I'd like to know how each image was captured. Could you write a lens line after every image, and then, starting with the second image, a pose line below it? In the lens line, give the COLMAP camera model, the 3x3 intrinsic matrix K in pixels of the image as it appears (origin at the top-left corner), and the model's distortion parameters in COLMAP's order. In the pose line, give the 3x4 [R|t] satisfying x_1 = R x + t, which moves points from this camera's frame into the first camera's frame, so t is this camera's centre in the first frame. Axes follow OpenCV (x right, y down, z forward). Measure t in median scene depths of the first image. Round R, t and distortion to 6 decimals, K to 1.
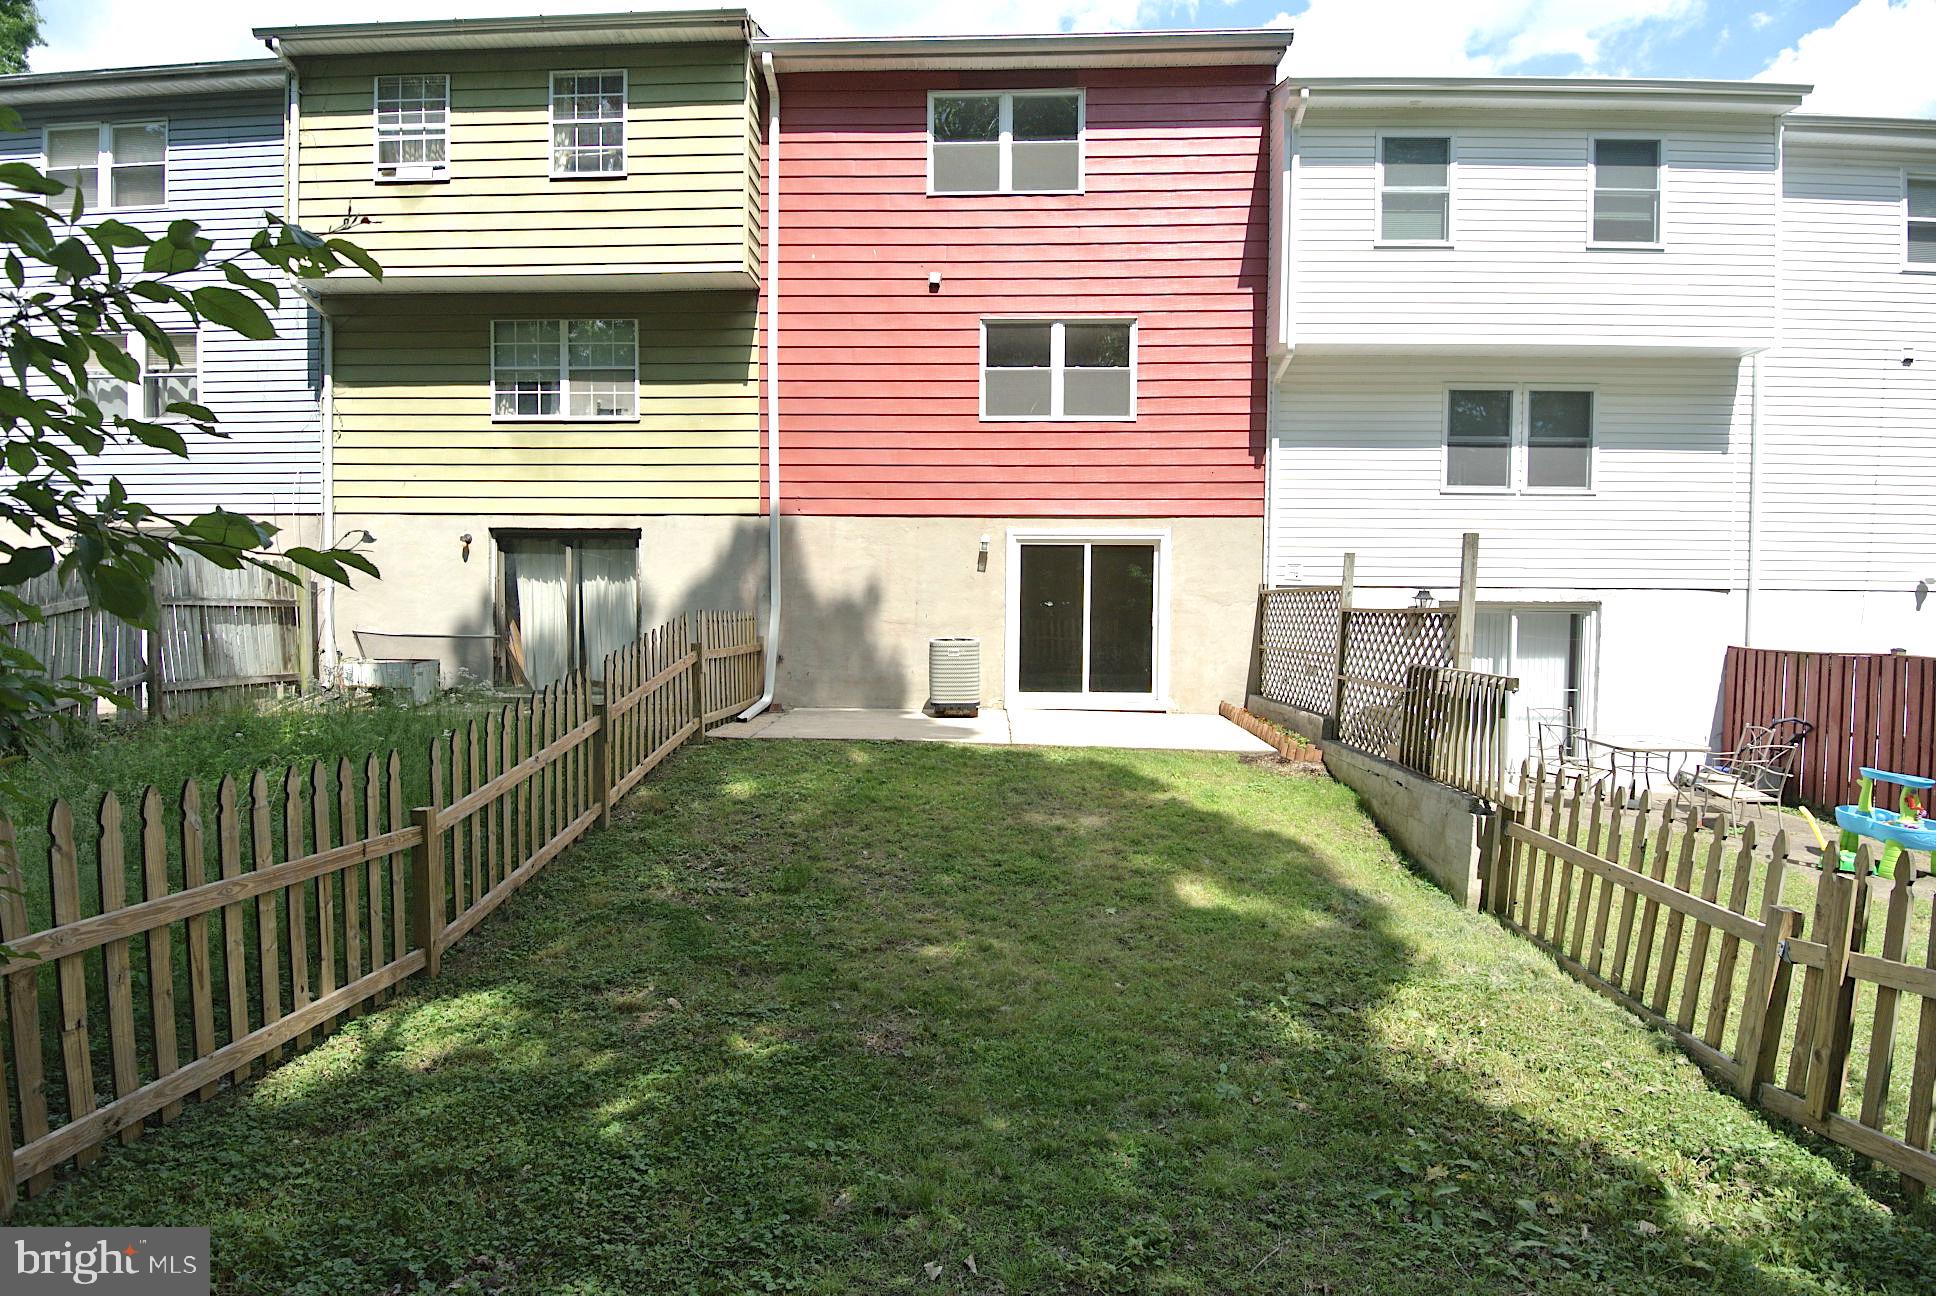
lens RADIAL K [[1034.5, 0, 965.7], [0, 1034.5, 643.5], [0, 0, 1]] dist [-0.028300, -0.001142]
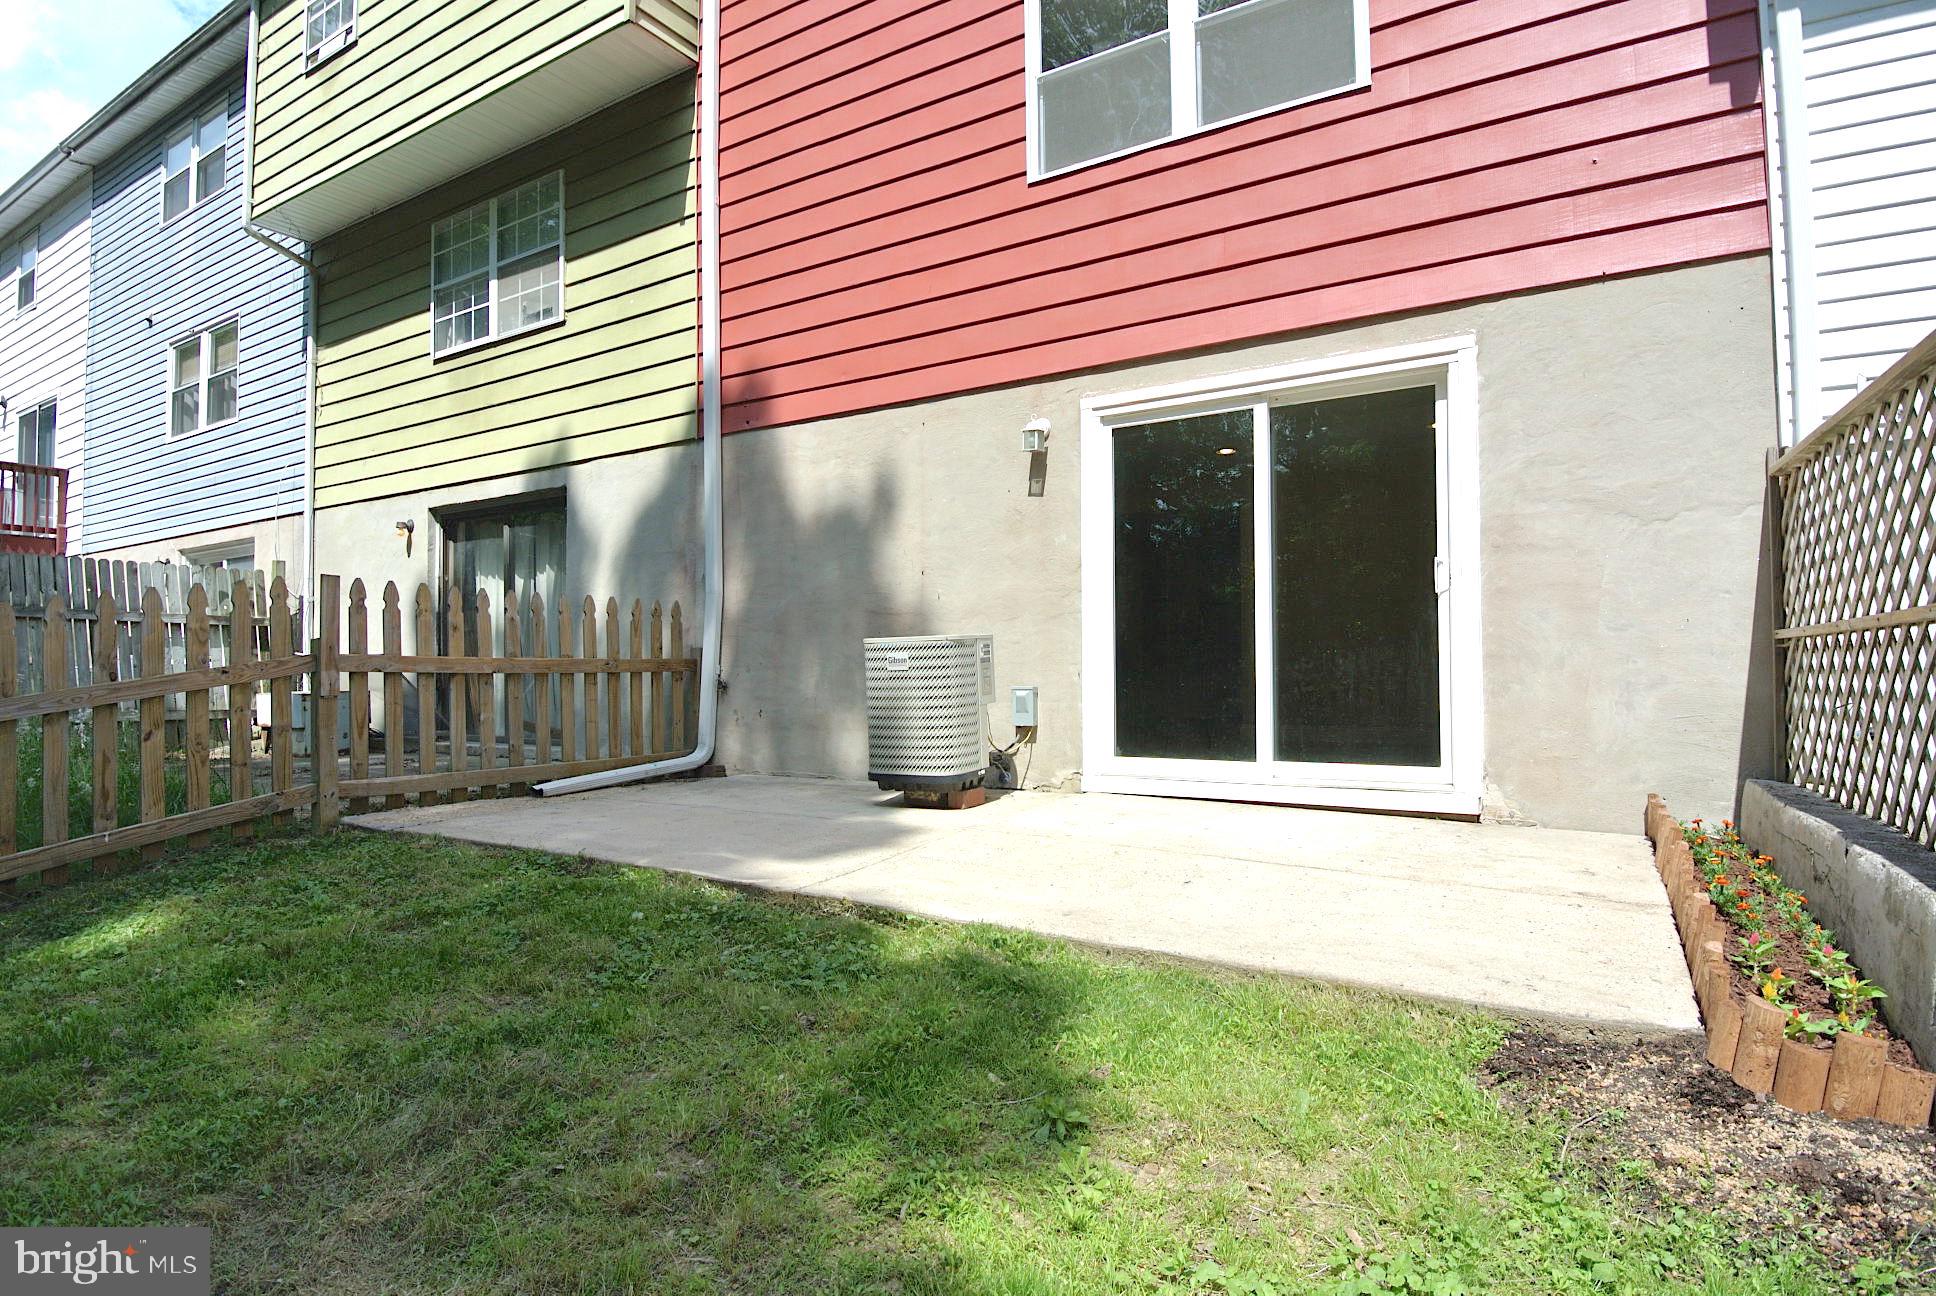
lens RADIAL K [[1034.5, 0, 968.6], [0, 1034.5, 658.2], [0, 0, 1]] dist [-0.028300, -0.001142]
pose [[0.859049, -0.022779, -0.511387, 0.227484], [0.002549, 0.999187, -0.040225, 0.022742], [0.511887, 0.033252, 0.858409, 0.582580]]
